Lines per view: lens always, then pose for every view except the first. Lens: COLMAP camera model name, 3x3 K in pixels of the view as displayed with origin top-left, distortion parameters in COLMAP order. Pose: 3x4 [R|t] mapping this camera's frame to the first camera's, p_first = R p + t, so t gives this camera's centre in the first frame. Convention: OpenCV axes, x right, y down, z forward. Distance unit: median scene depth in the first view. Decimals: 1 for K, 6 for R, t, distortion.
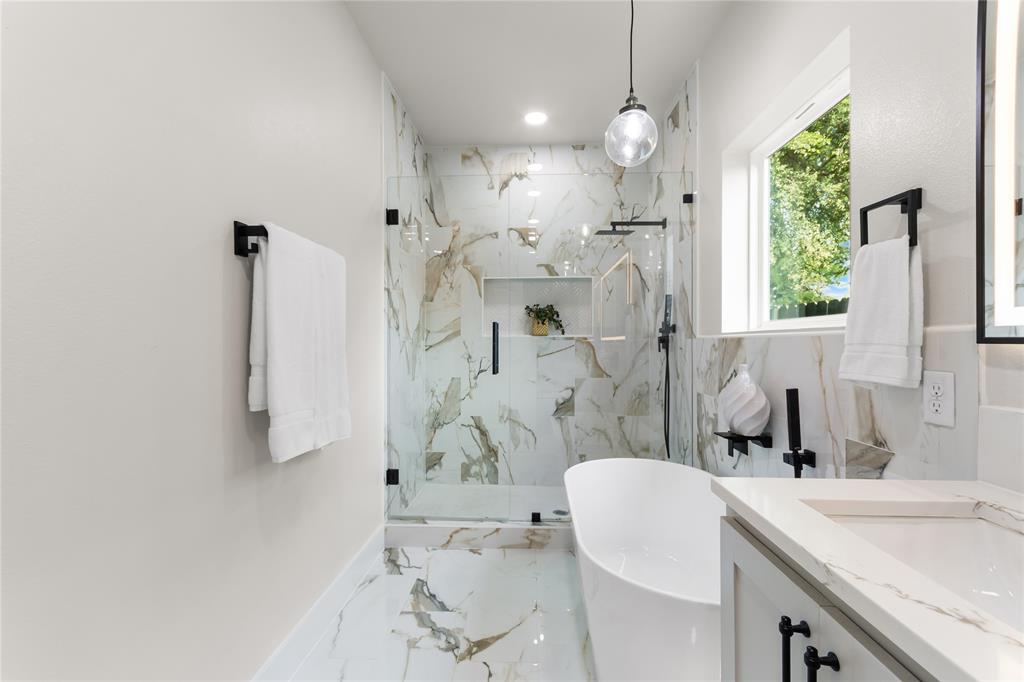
lens RADIAL K [[450.7, 0, 511.9], [0, 450.7, 342.3], [0, 0, 1]] dist [0.003139, 0.000948]
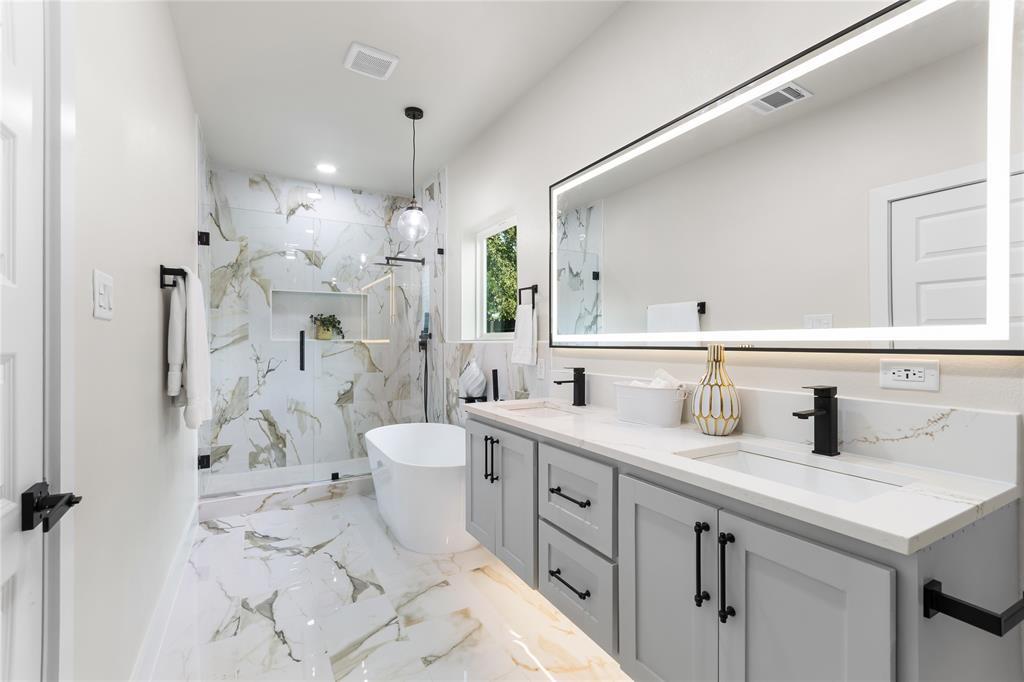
lens RADIAL K [[450.7, 0, 512.5], [0, 450.7, 342.3], [0, 0, 1]] dist [0.003139, 0.000948]
pose [[0.844705, 0.000761, 0.535231, -0.223608], [-0.000254, 0.999999, -0.001021, -0.009655], [-0.535232, 0.000727, 0.844705, -0.425598]]
